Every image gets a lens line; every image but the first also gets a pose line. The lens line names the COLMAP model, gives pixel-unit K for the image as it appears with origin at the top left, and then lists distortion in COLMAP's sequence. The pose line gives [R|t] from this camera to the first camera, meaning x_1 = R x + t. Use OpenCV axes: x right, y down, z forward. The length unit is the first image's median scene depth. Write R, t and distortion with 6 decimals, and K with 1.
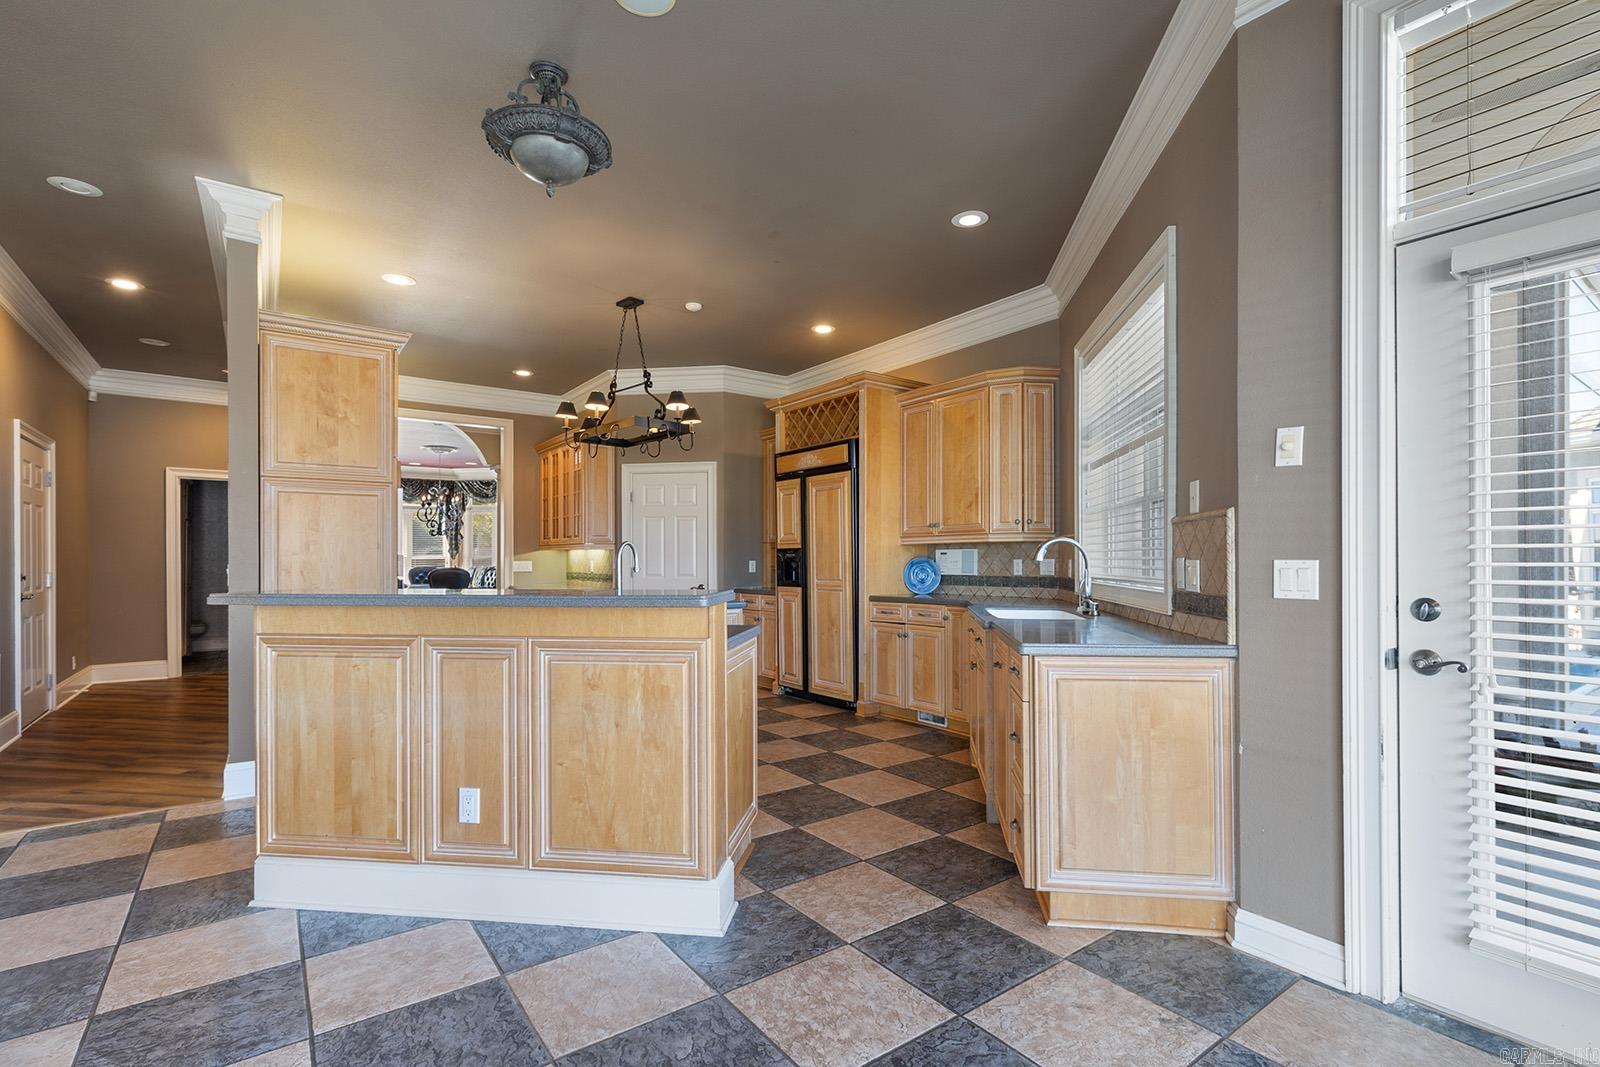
lens RADIAL K [[732.1, 0, 794.1], [0, 732.1, 556.2], [0, 0, 1]] dist [0.004764, 0.000556]
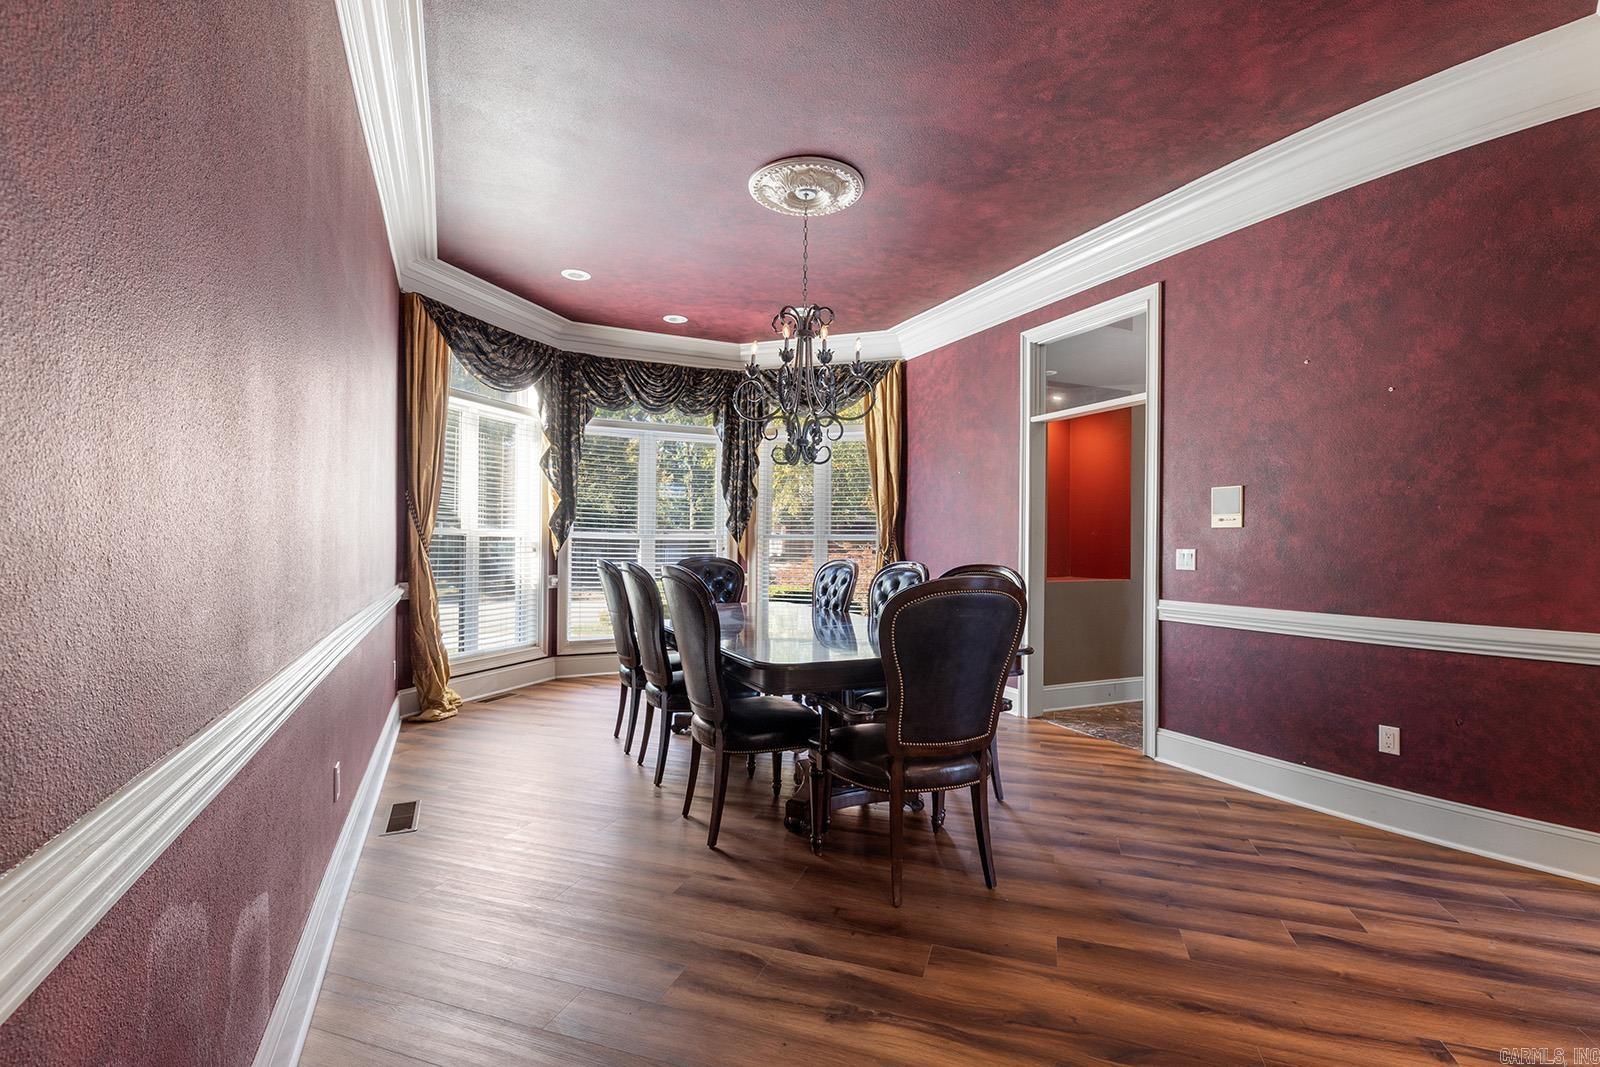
lens RADIAL K [[732.1, 0, 805.6], [0, 732.1, 541.5], [0, 0, 1]] dist [0.004764, 0.000556]
pose [[0.980822, 0.009444, -0.194676, -0.826011], [-0.008961, 0.999954, 0.003358, 0.007558], [0.194699, -0.001550, 0.980862, 1.376793]]
